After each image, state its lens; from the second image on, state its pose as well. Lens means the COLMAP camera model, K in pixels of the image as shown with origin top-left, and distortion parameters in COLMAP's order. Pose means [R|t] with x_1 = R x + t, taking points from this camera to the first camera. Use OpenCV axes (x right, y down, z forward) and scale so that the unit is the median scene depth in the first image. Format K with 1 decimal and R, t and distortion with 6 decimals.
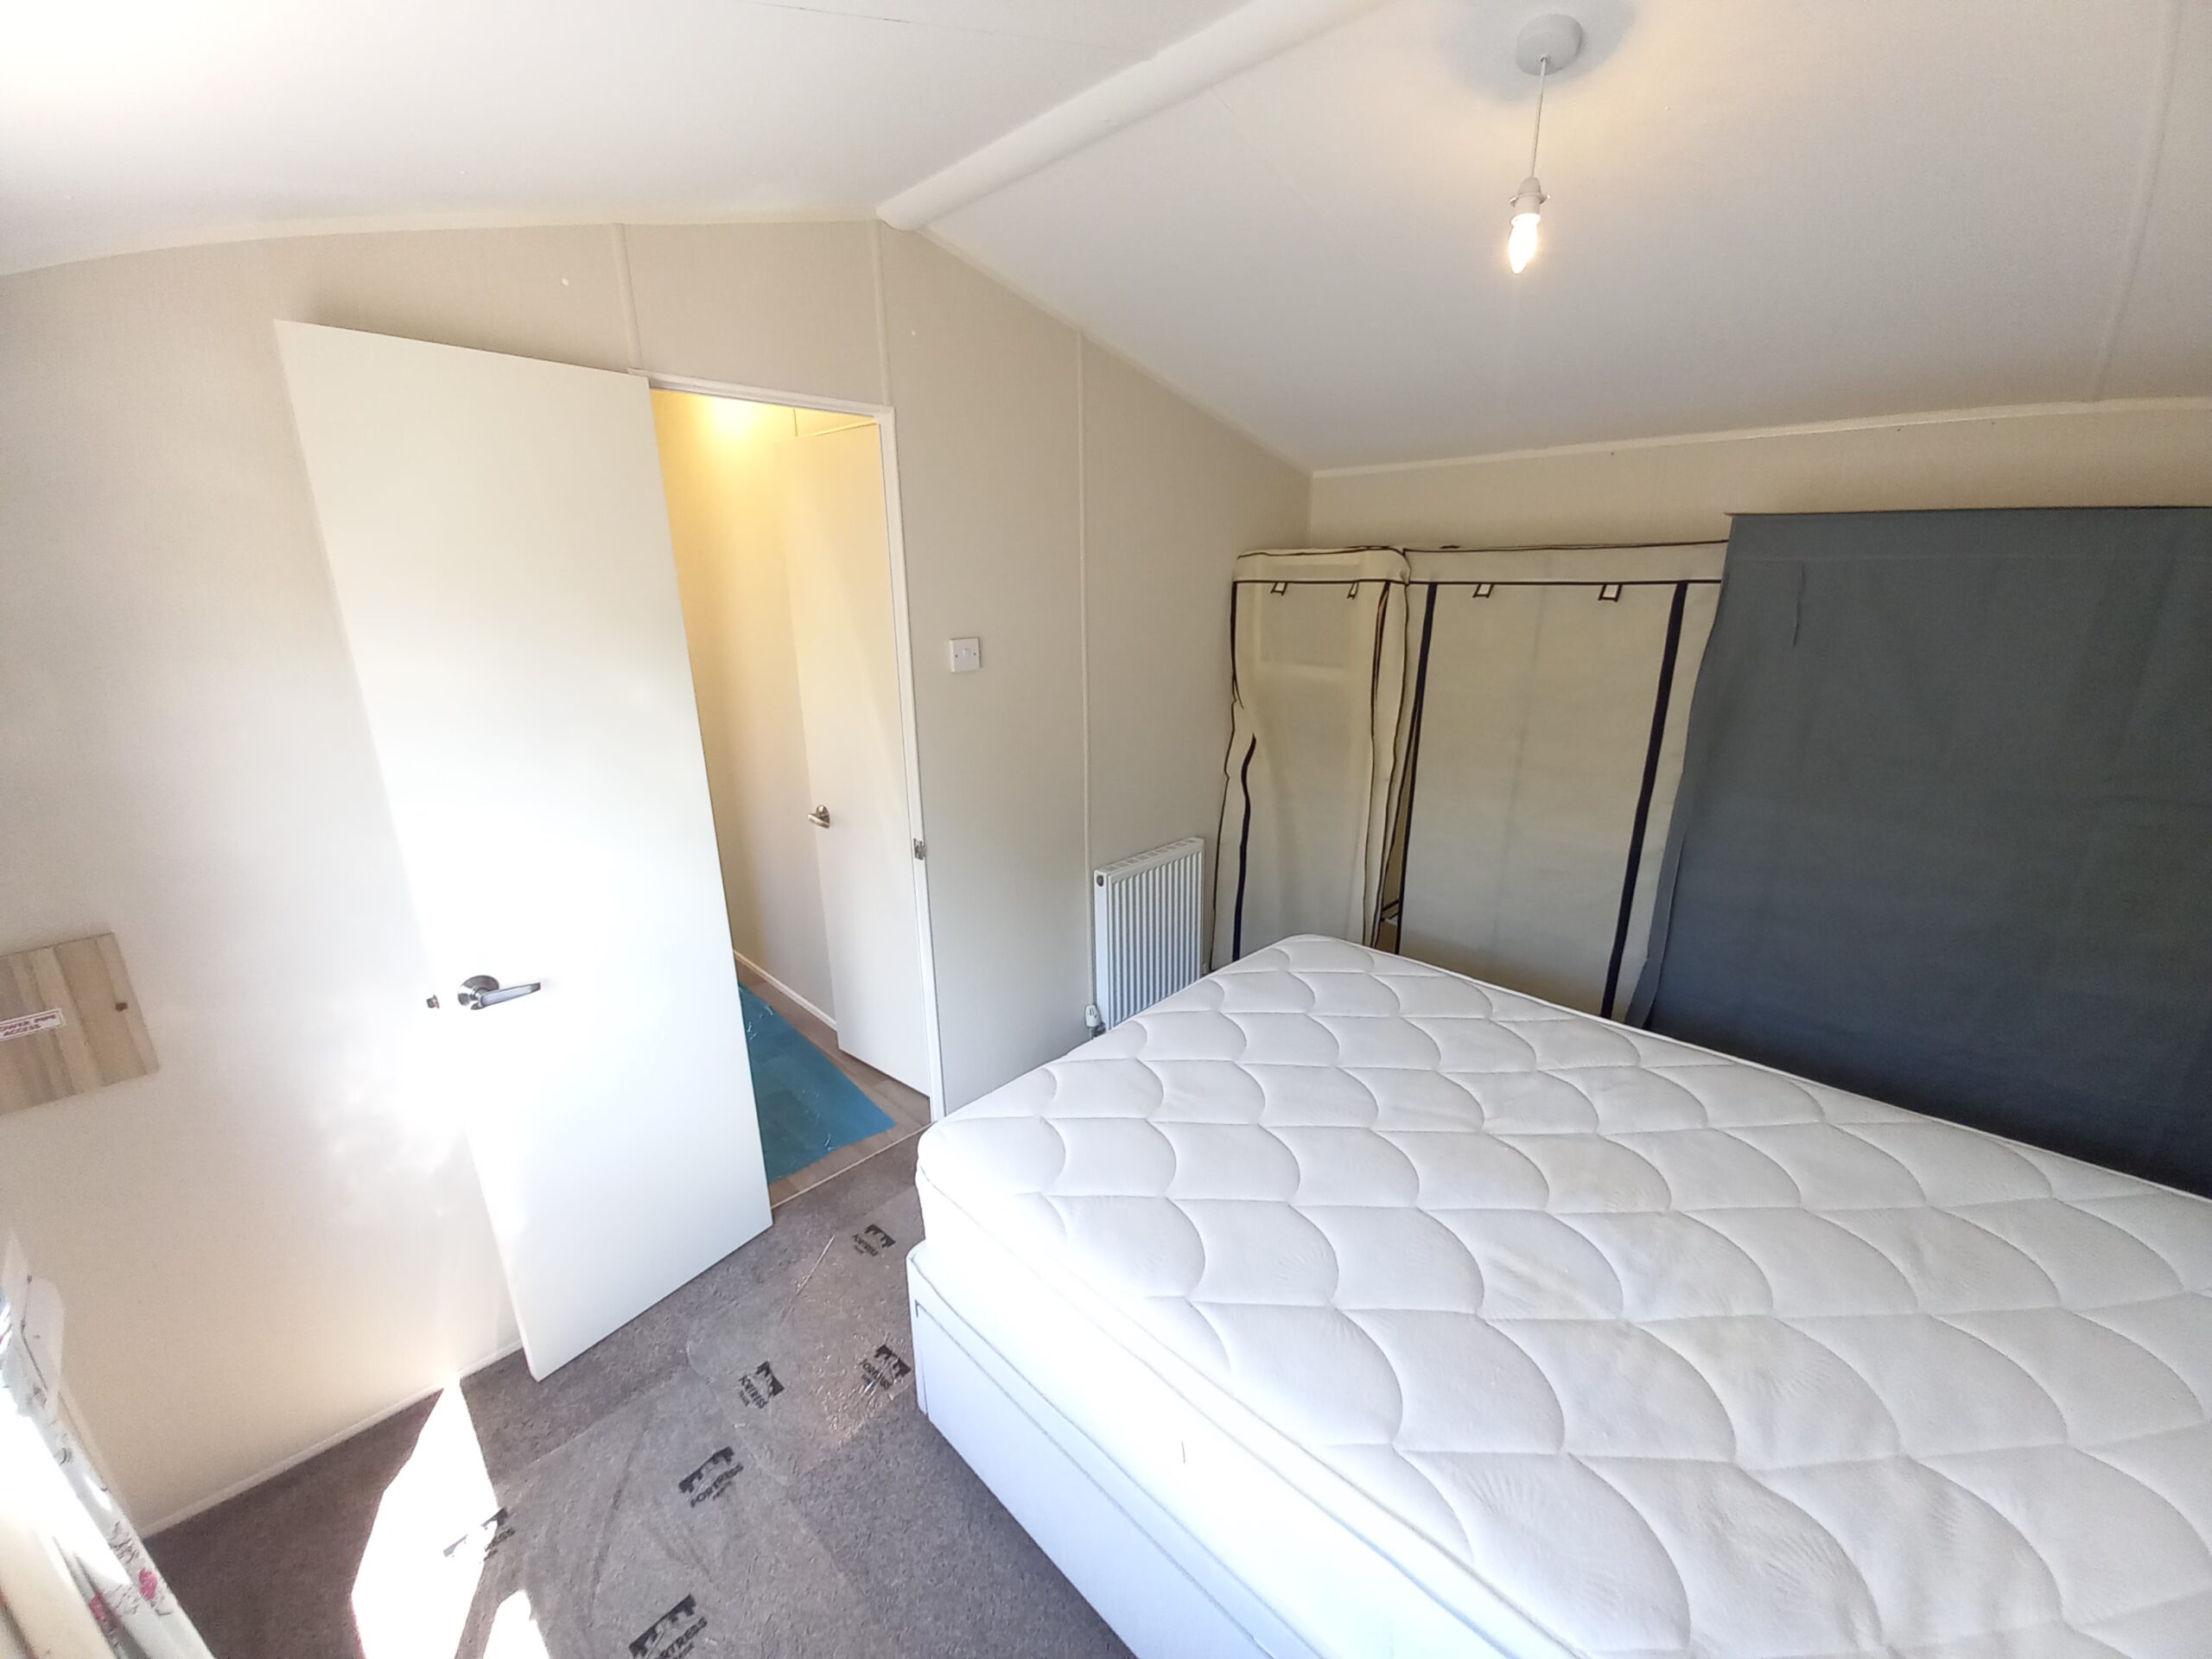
lens RADIAL K [[867.5, 0, 1106.0], [0, 867.5, 829.5], [0, 0, 1]] dist [0.035194, -0.024513]
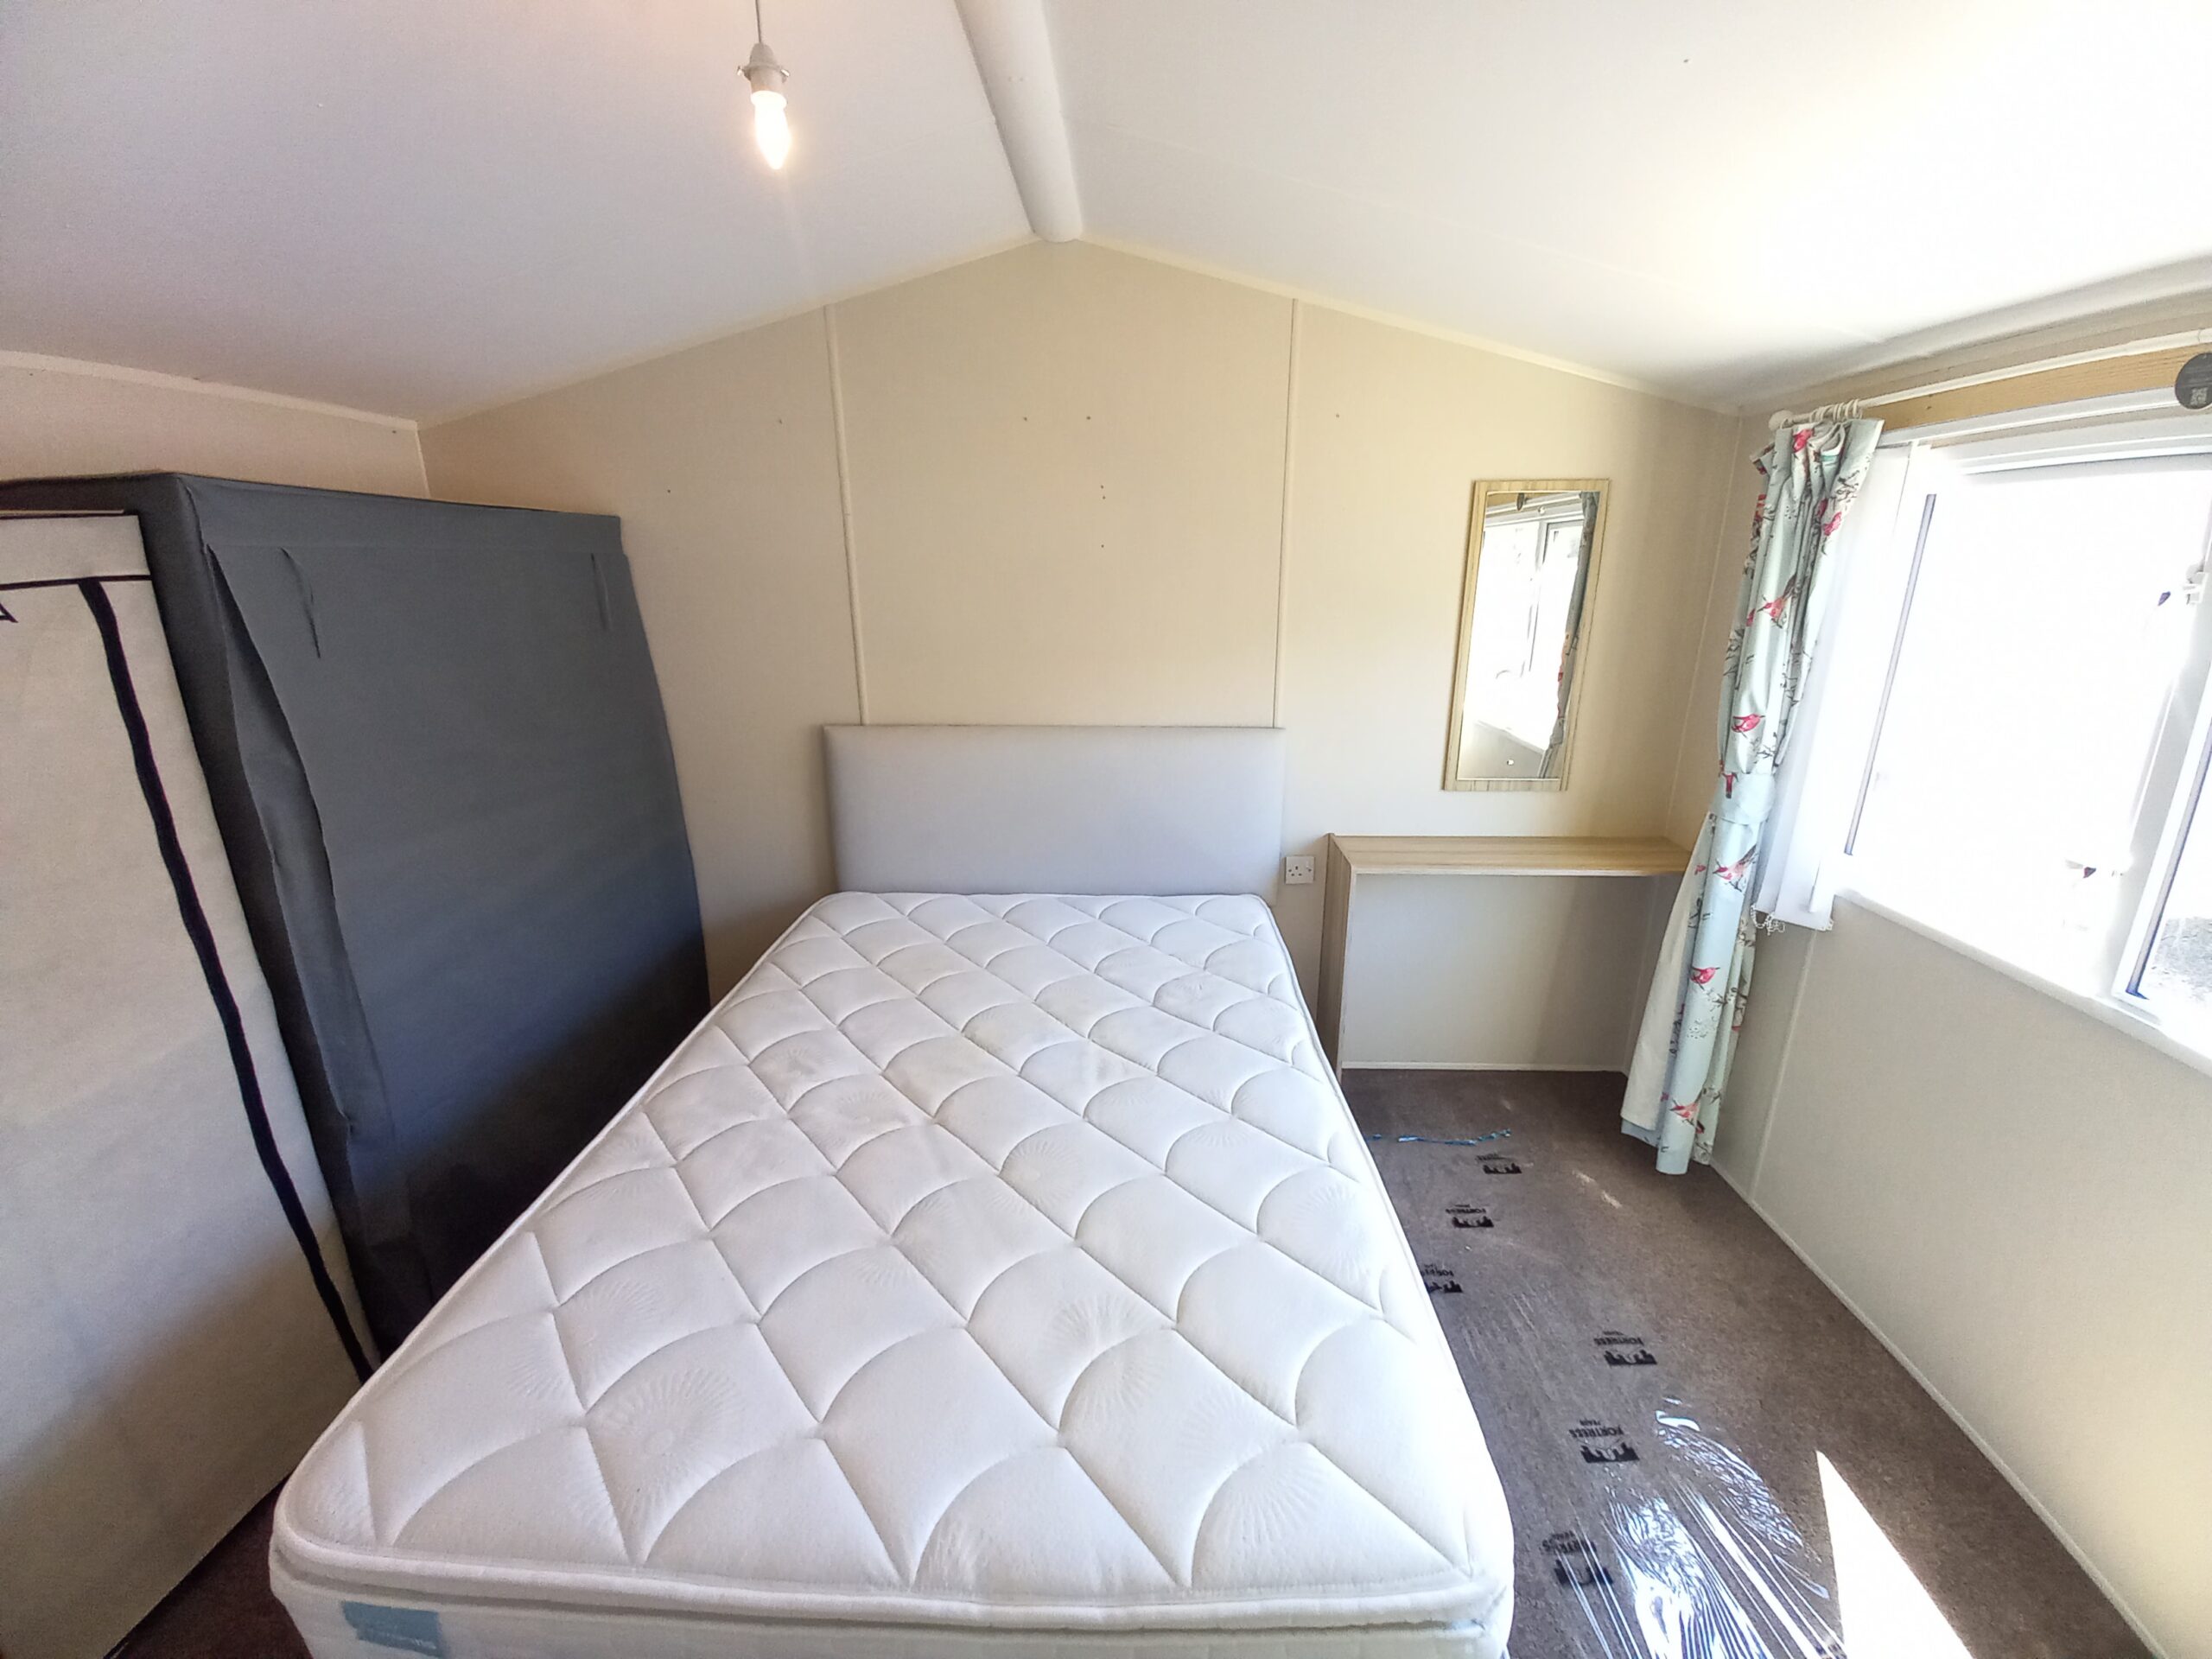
lens RADIAL K [[867.5, 0, 1106.0], [0, 867.5, 829.5], [0, 0, 1]] dist [0.035194, -0.024513]
pose [[-0.681078, -0.202460, 0.703663, -0.318061], [0.218068, 0.861317, 0.458890, -0.334195], [-0.698984, 0.465987, -0.542474, 1.188254]]
